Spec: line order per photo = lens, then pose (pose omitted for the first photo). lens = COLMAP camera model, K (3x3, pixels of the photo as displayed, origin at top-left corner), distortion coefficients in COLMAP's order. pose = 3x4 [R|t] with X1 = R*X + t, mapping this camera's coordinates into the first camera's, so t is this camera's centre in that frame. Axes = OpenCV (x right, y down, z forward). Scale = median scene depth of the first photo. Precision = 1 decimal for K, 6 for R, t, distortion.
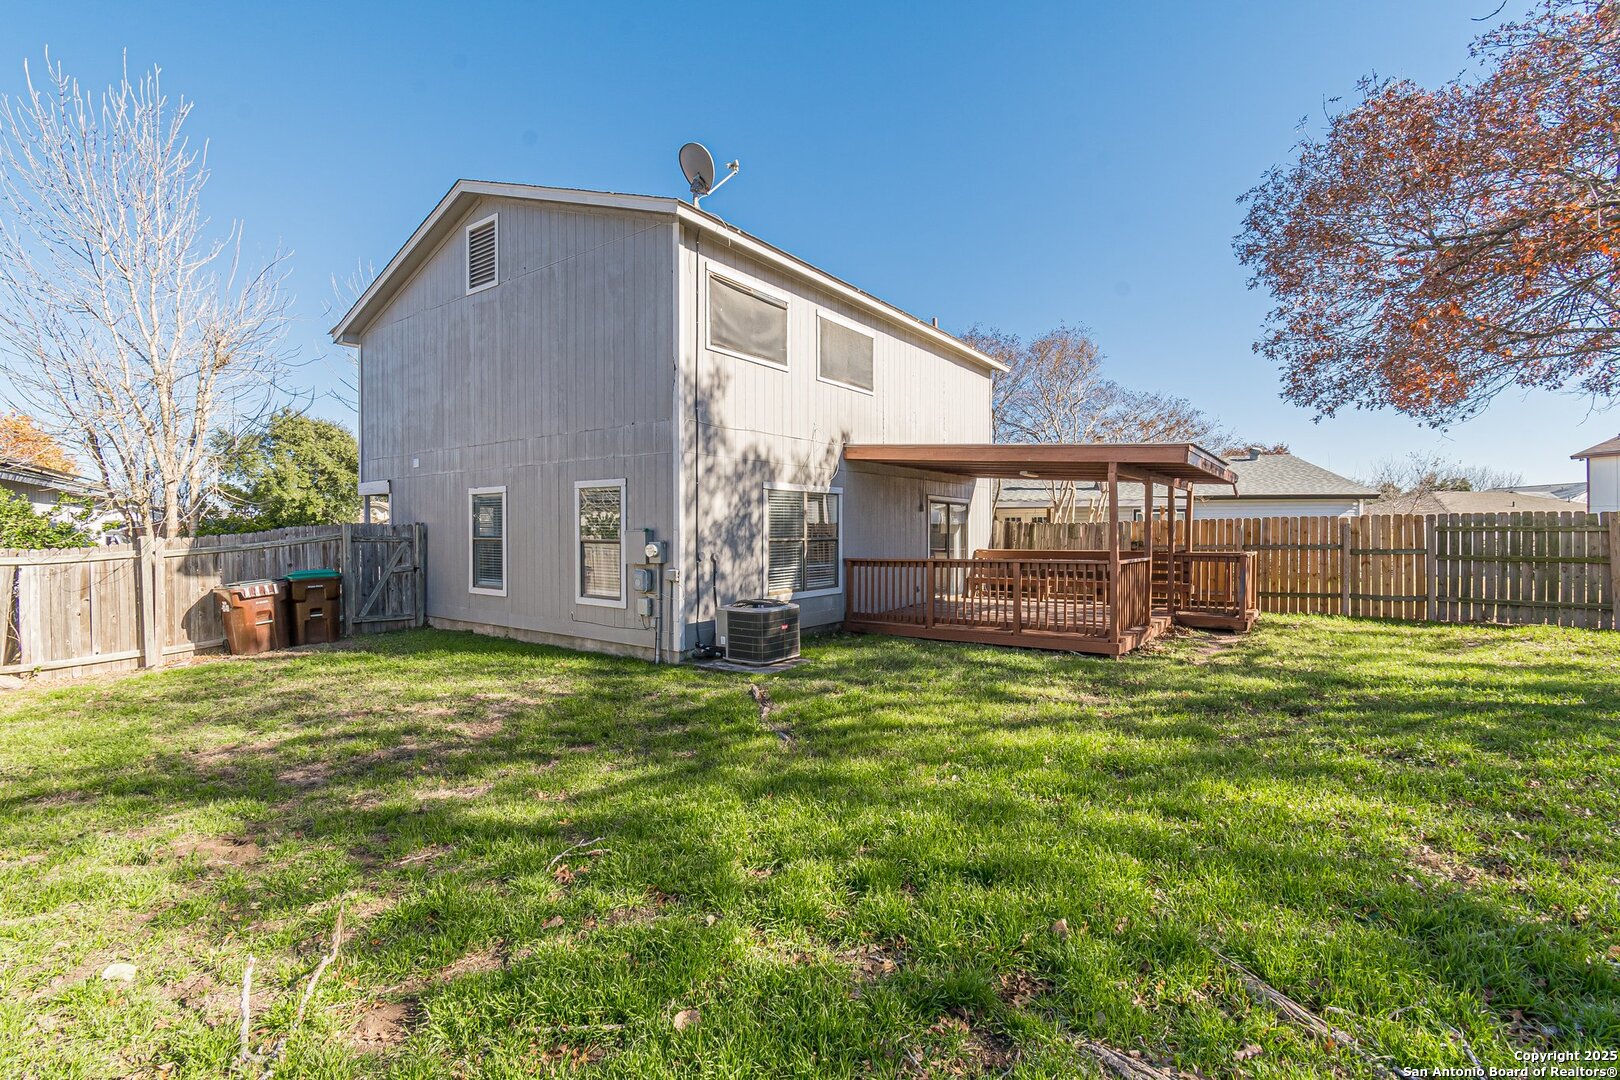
lens RADIAL K [[724.1, 0, 810.0], [0, 724.1, 540.0], [0, 0, 1]] dist [-0.017186, 0.020475]
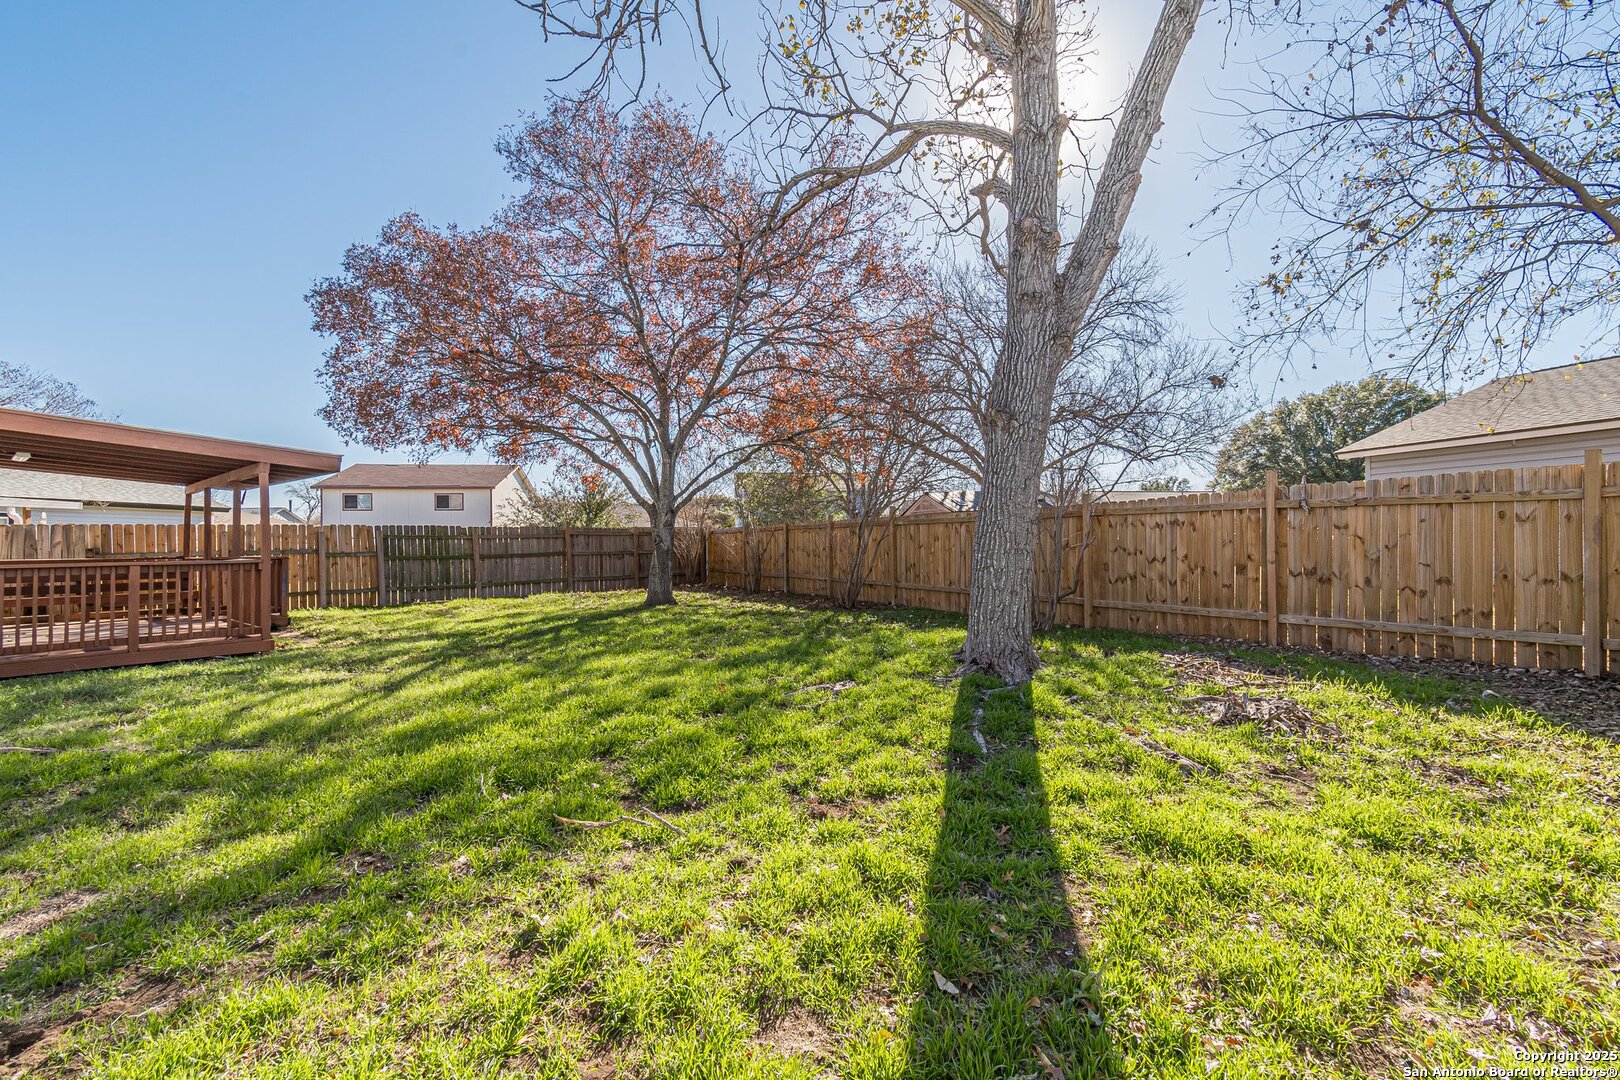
lens RADIAL K [[724.1, 0, 810.0], [0, 724.1, 540.0], [0, 0, 1]] dist [-0.017186, 0.020475]
pose [[0.086494, 0.006557, 0.996231, -0.408010], [0.011469, 0.999906, -0.007577, 0.010055], [-0.996186, 0.012081, 0.086410, 0.094286]]
